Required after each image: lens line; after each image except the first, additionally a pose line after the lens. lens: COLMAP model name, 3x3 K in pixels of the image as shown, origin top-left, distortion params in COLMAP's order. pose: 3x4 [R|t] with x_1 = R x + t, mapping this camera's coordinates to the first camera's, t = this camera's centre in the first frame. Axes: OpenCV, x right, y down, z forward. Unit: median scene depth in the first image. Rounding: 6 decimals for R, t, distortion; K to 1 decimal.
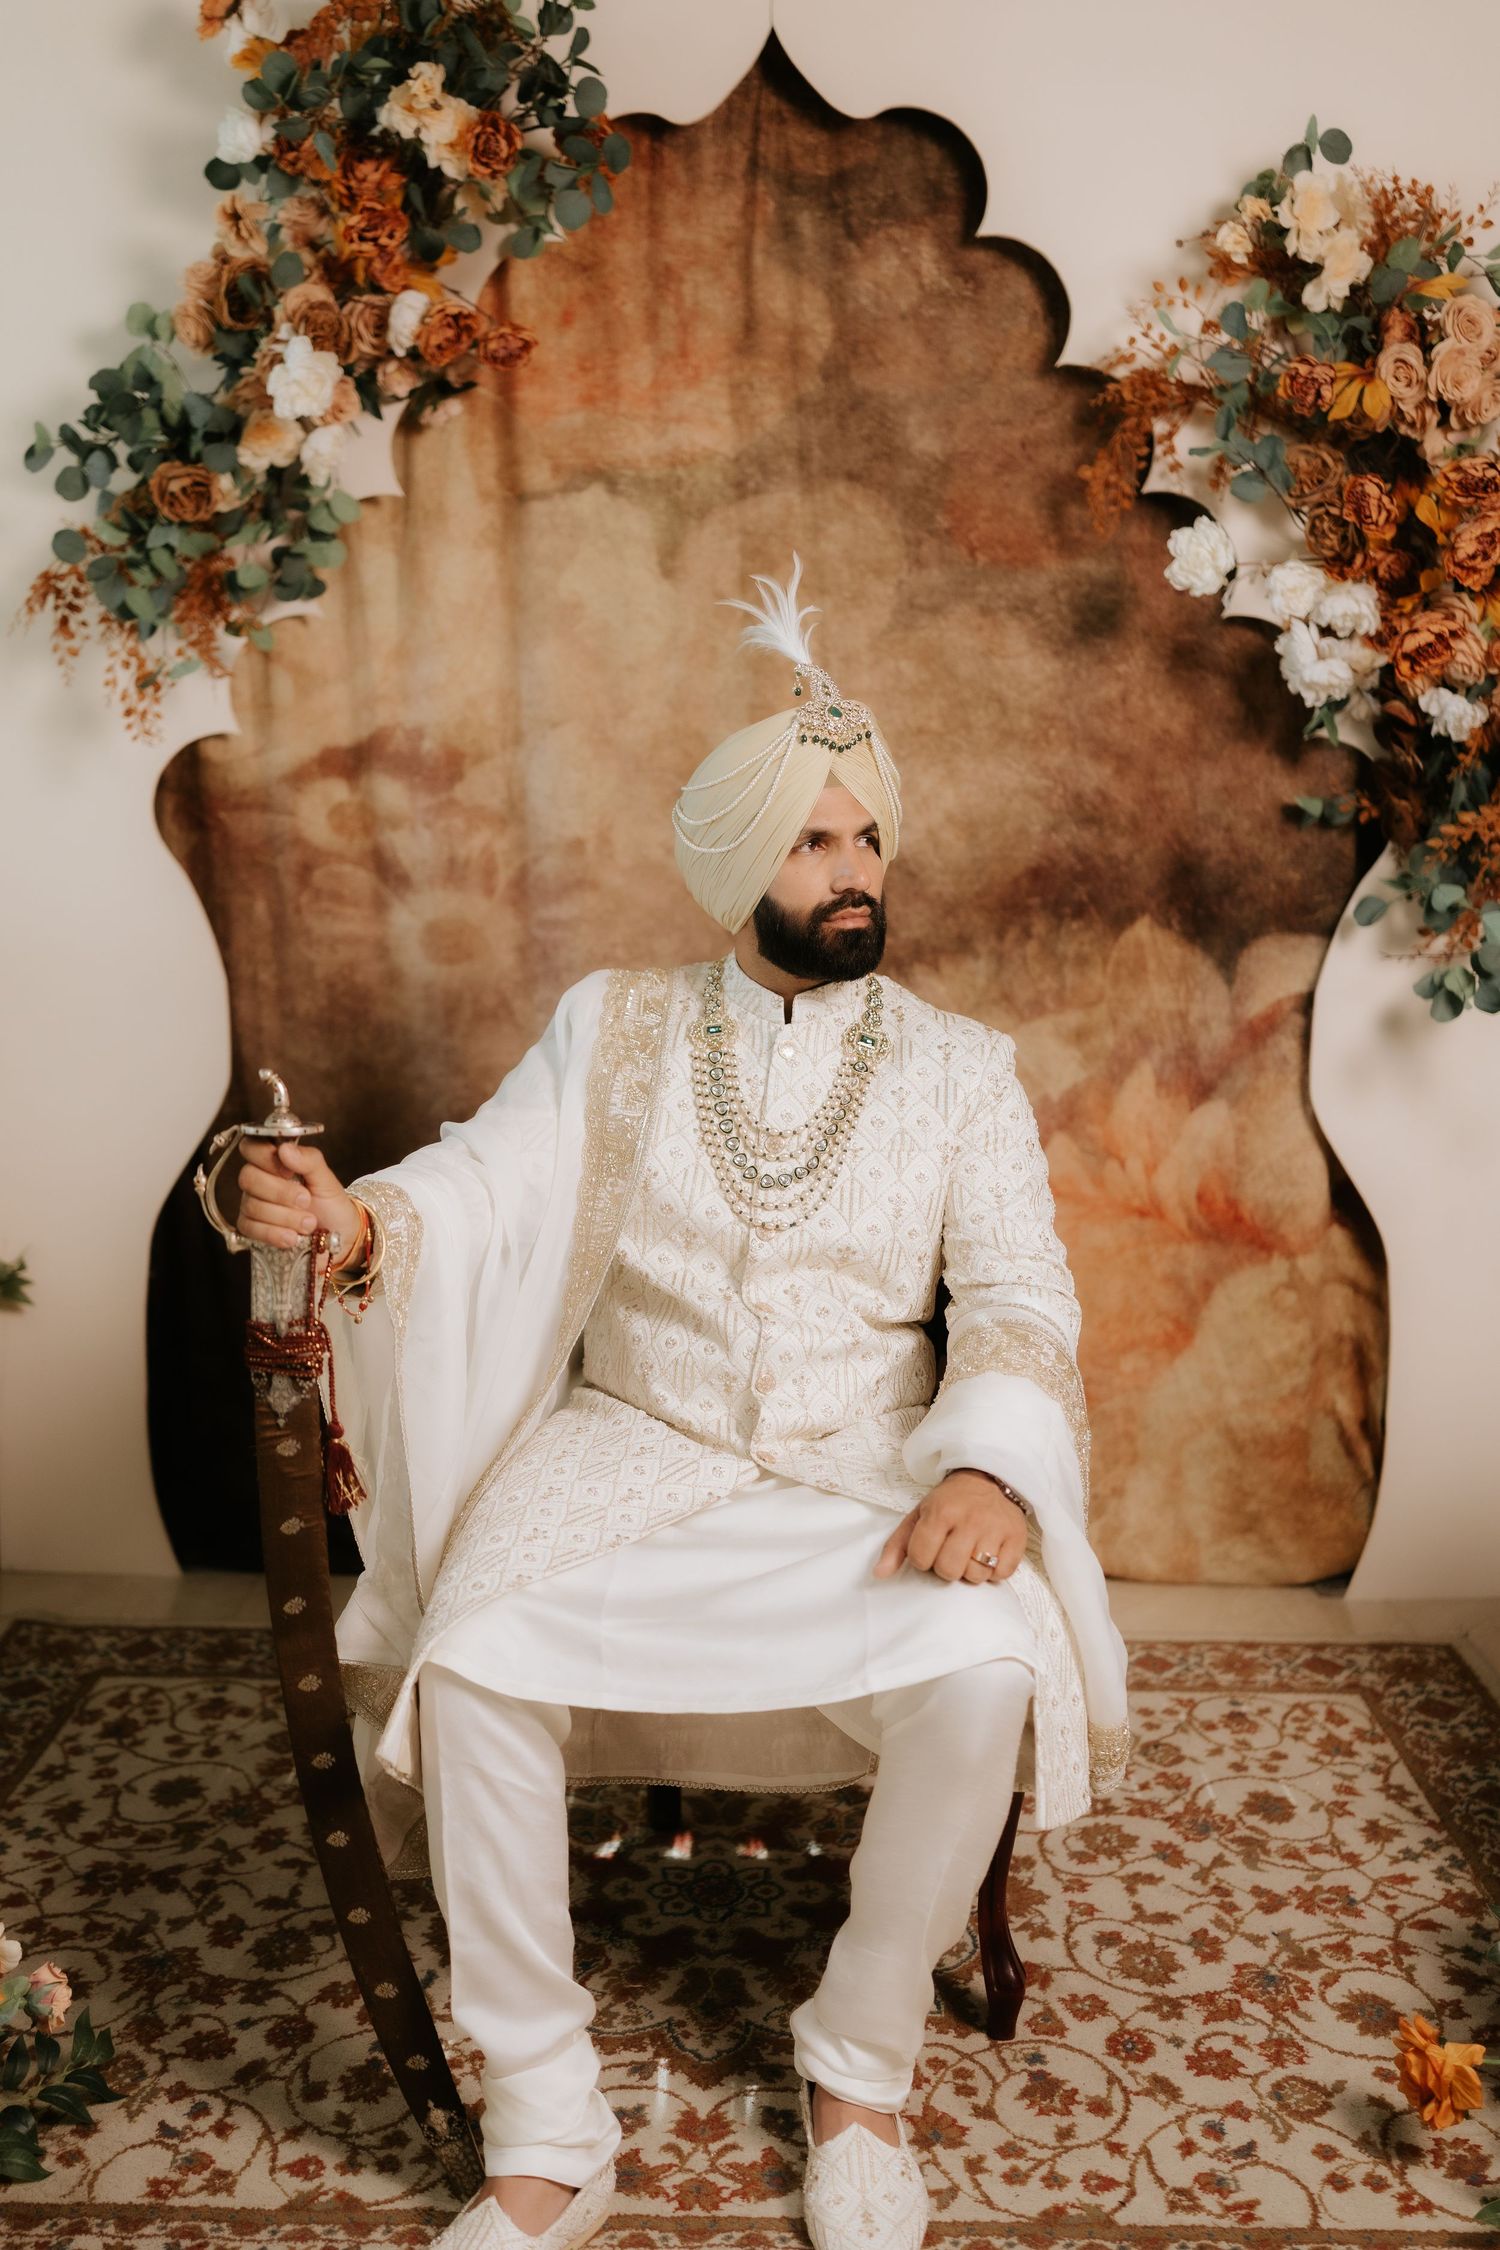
lens RADIAL K [[2219.2, 0, 750.0], [0, 2219.2, 1125.0], [0, 0, 1]] dist [0.020030, -0.010950]
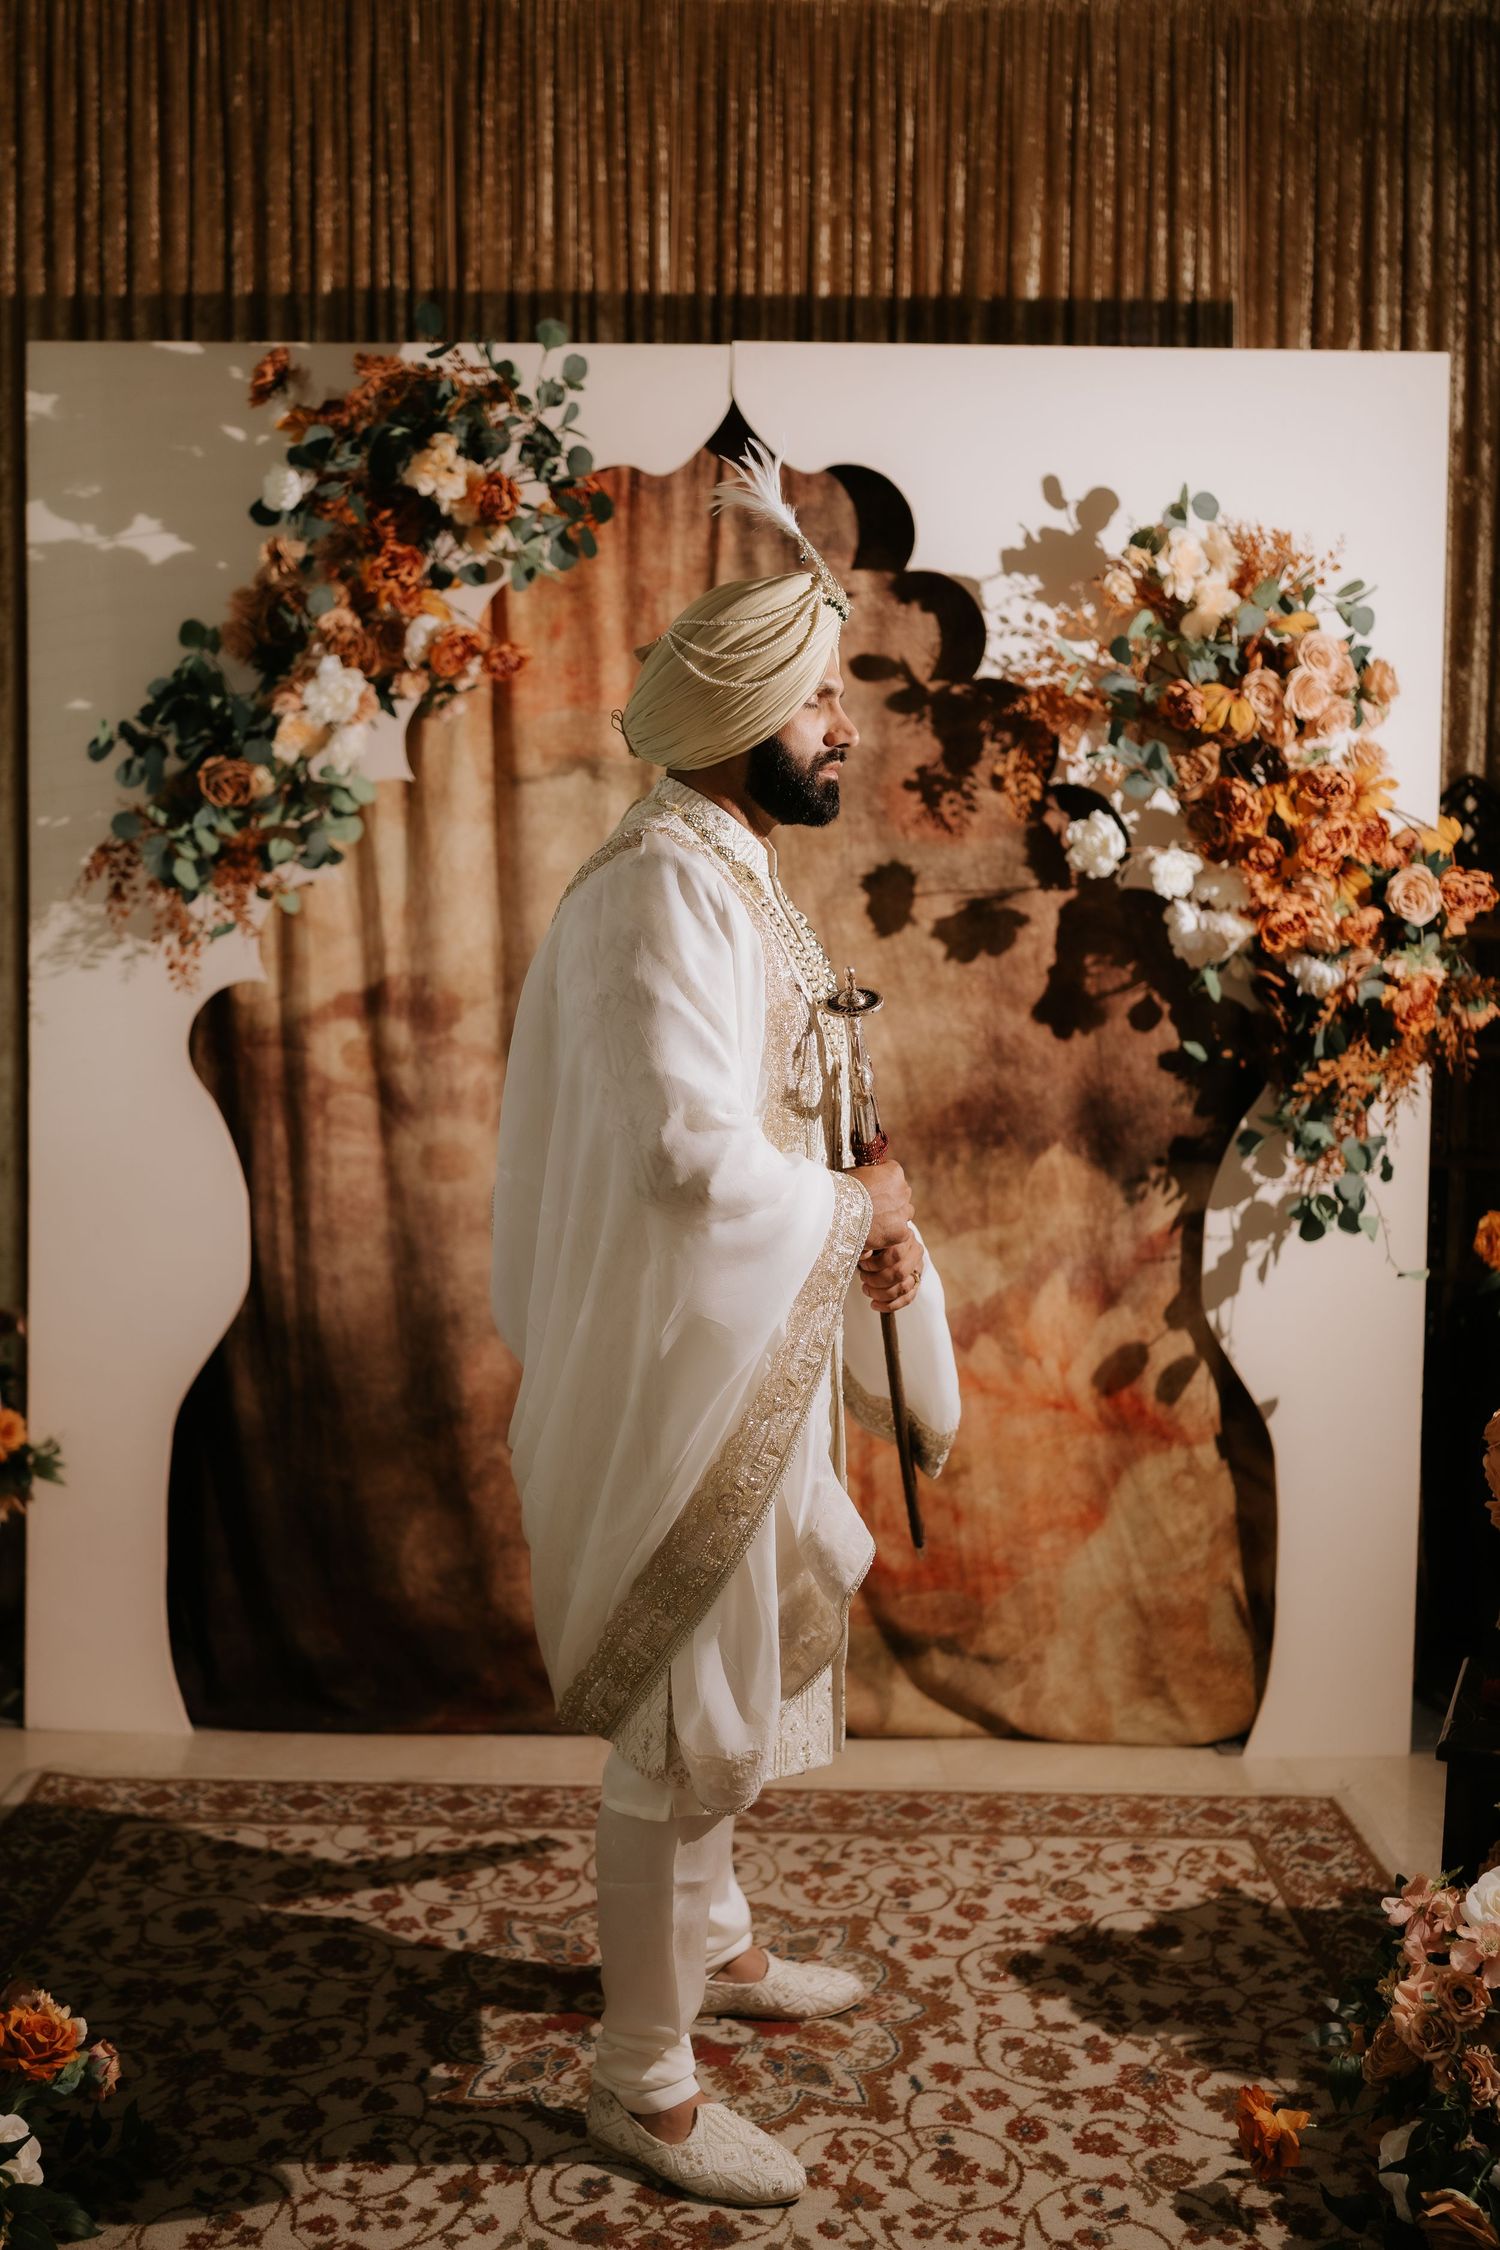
lens RADIAL K [[2201.2, 0, 744.9], [0, 2201.2, 1125.0], [0, 0, 1]] dist [0.017085, -0.008258]
pose [[0.999906, 0.006114, 0.012237, 0.004249], [-0.005067, 0.996471, -0.083786, -0.009495], [-0.012706, 0.083716, 0.996409, -0.140171]]
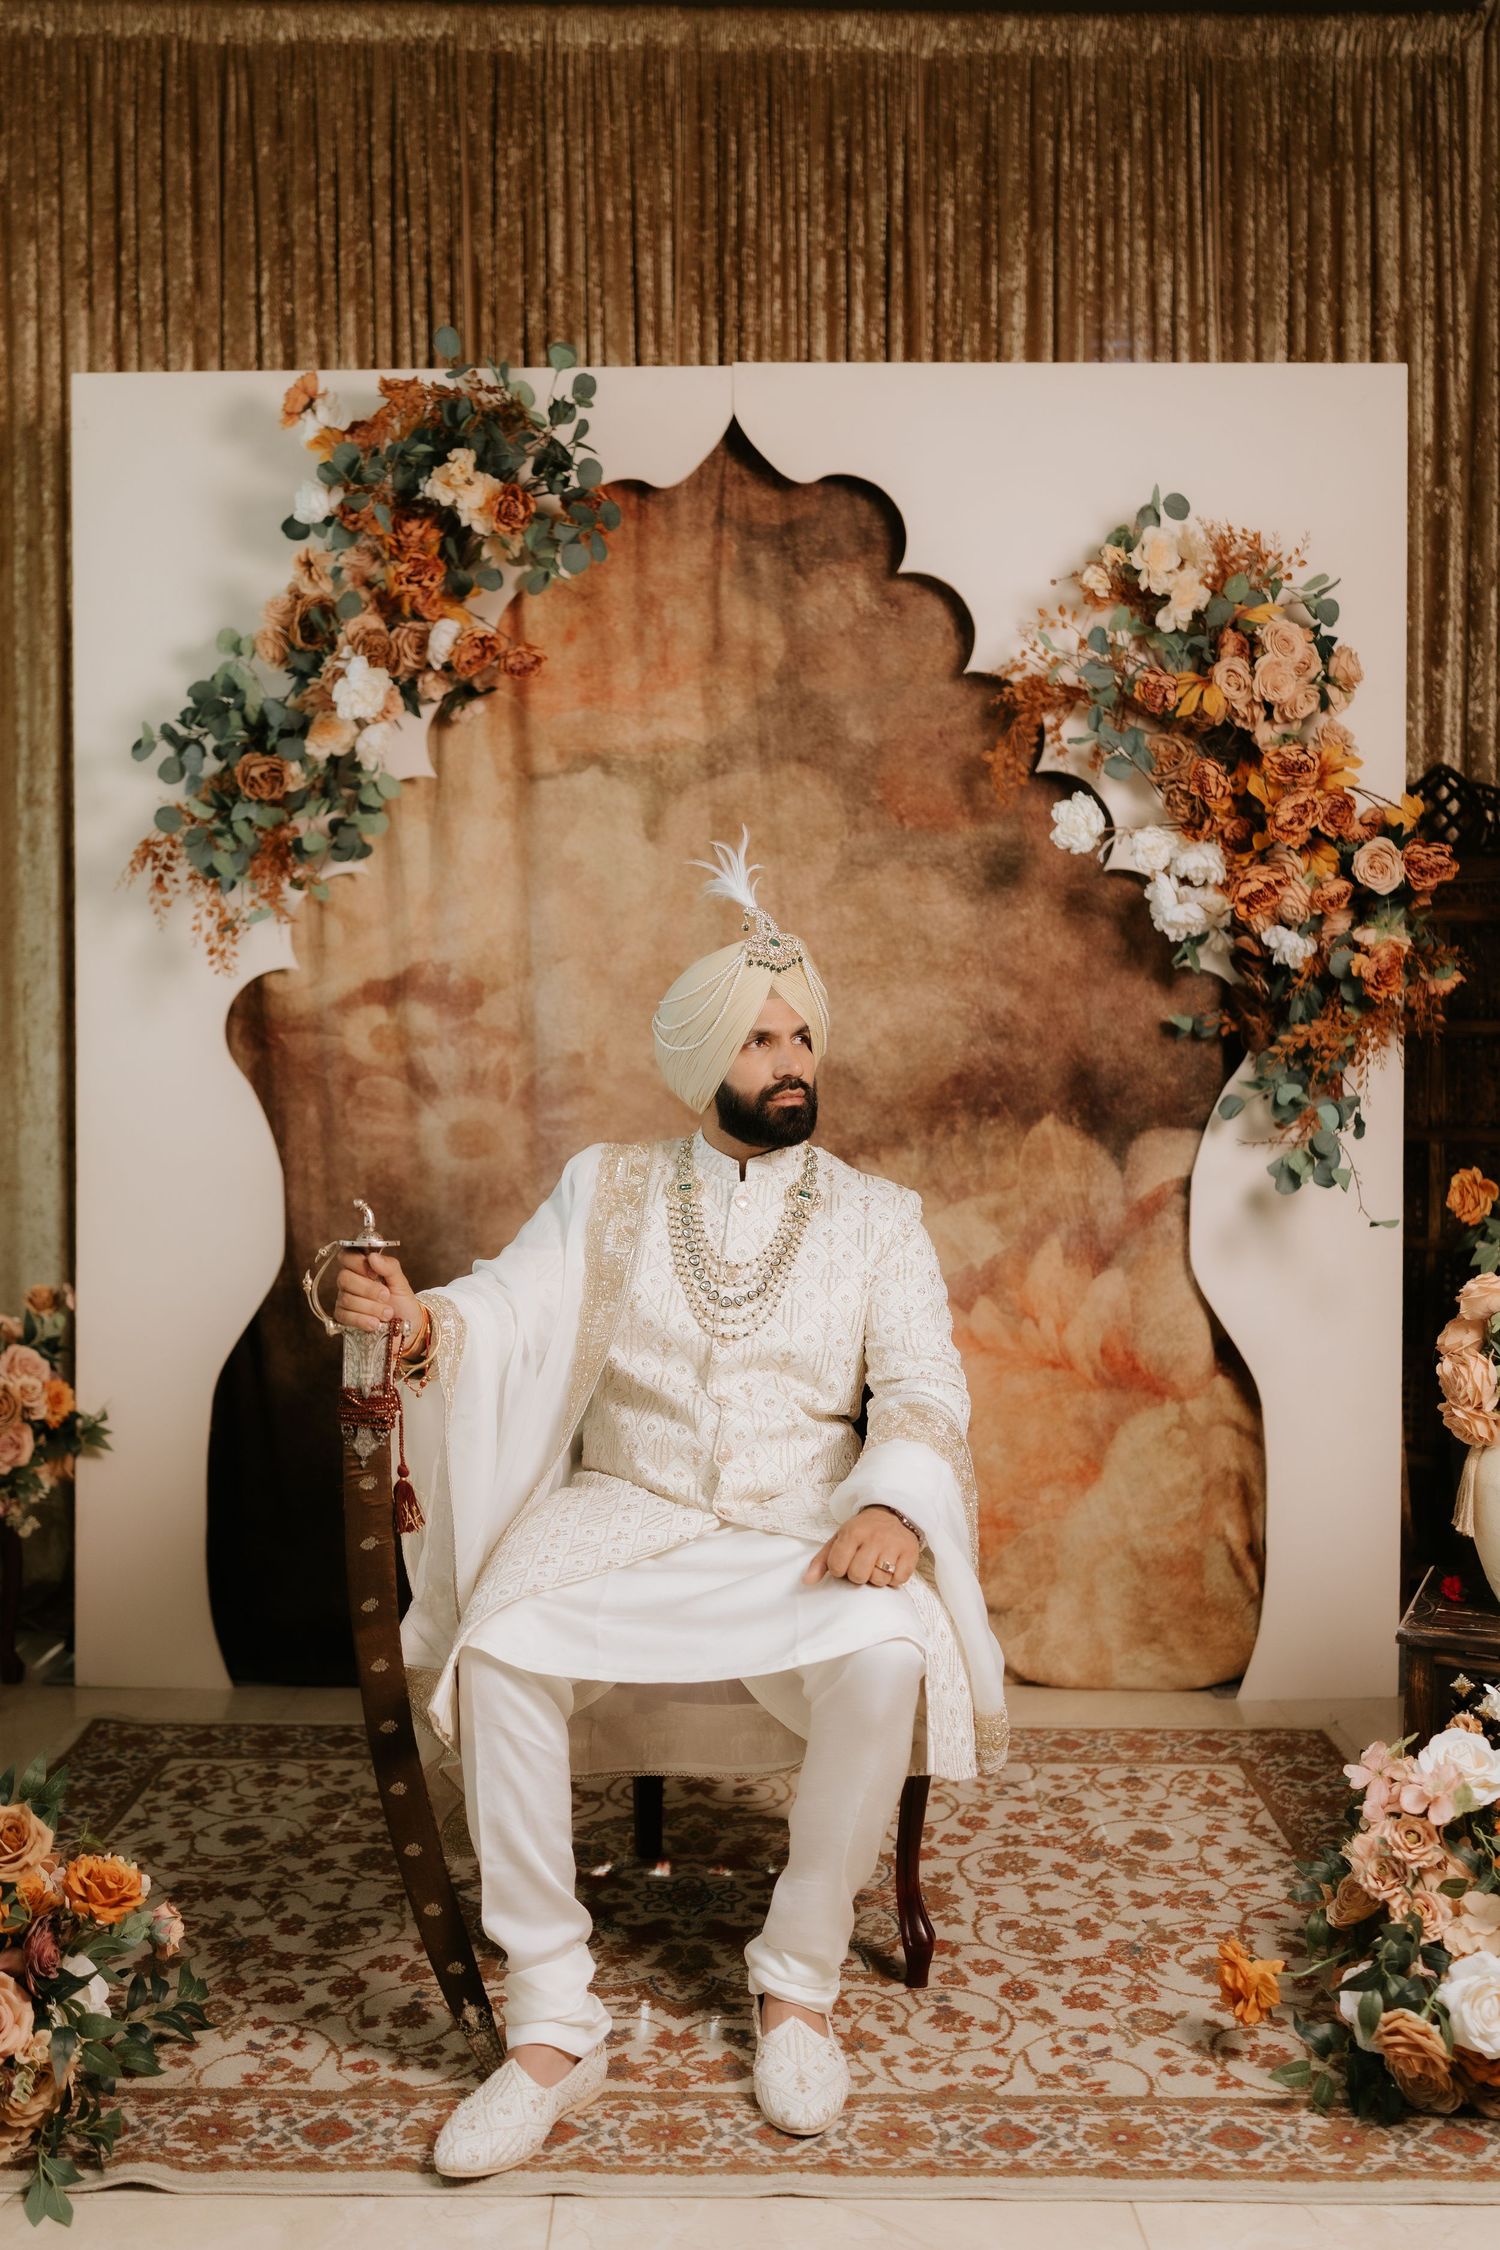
lens RADIAL K [[2219.2, 0, 750.0], [0, 2219.2, 1125.0], [0, 0, 1]] dist [0.020030, -0.010950]
pose [[0.999977, -0.006058, 0.002984, 0.013528], [0.006351, 0.993846, -0.110585, 0.048493], [-0.002296, 0.110602, 0.993862, -0.214558]]
